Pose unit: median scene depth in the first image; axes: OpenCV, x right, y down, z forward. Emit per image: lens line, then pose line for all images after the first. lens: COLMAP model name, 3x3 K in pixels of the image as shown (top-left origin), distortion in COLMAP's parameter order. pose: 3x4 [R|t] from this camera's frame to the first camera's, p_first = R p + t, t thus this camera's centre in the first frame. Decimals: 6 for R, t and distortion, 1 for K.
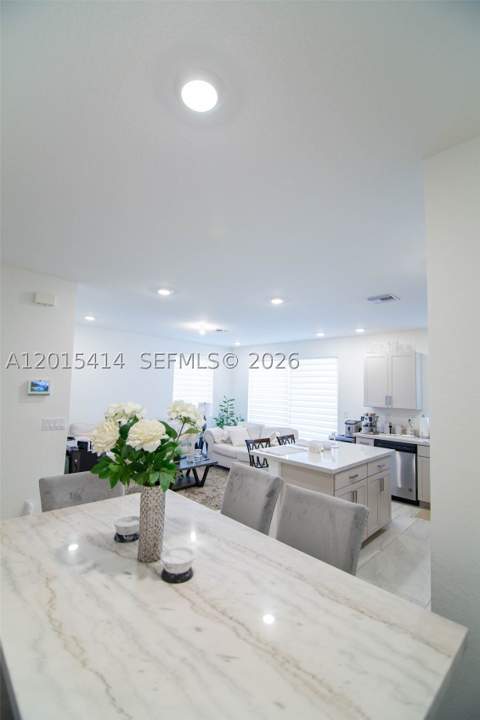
lens RADIAL K [[323.6, 0, 237.5], [0, 323.6, 357.6], [0, 0, 1]] dist [-0.008970, -0.007128]
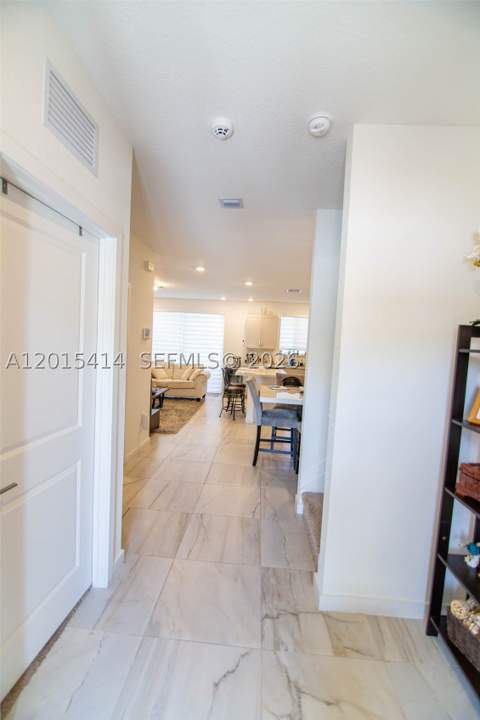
lens RADIAL K [[323.6, 0, 244.5], [0, 323.6, 362.4], [0, 0, 1]] dist [-0.008970, -0.007128]
pose [[0.738119, -0.036729, 0.673670, -2.247894], [-0.085358, 0.985409, 0.147249, -0.037409], [-0.669249, -0.166190, 0.724214, -0.541959]]
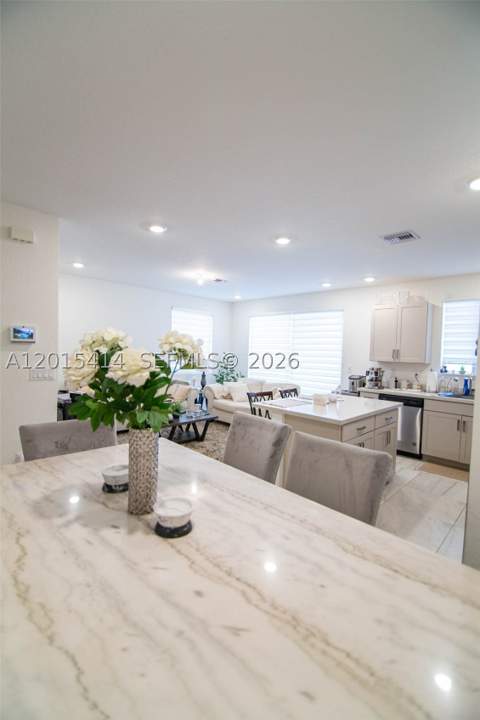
lens RADIAL K [[323.6, 0, 237.4], [0, 323.6, 359.2], [0, 0, 1]] dist [-0.008970, -0.007128]
pose [[0.999996, 0.000135, 0.002698, -0.015394], [-0.000466, 0.992410, 0.122972, 0.091231], [-0.002661, -0.122973, 0.992406, 0.150641]]
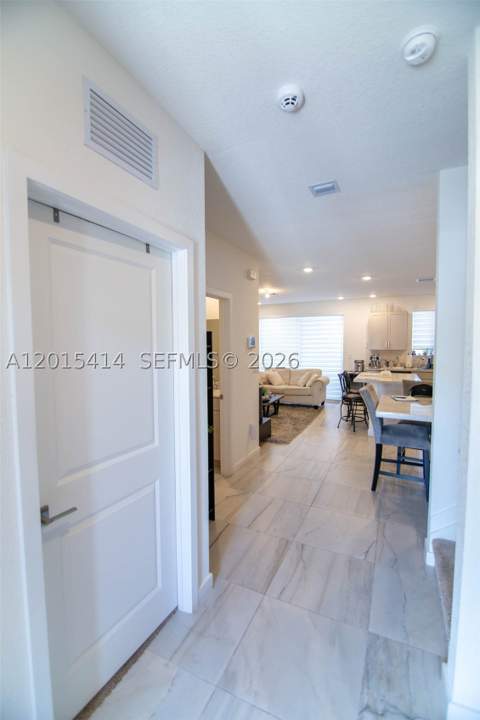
lens RADIAL K [[323.6, 0, 238.0], [0, 323.6, 361.3], [0, 0, 1]] dist [-0.008970, -0.007128]
pose [[0.942183, -0.054442, 0.330646, -2.045415], [0.004551, 0.988702, 0.149825, -0.051409], [-0.335067, -0.139657, 0.931786, -0.477215]]
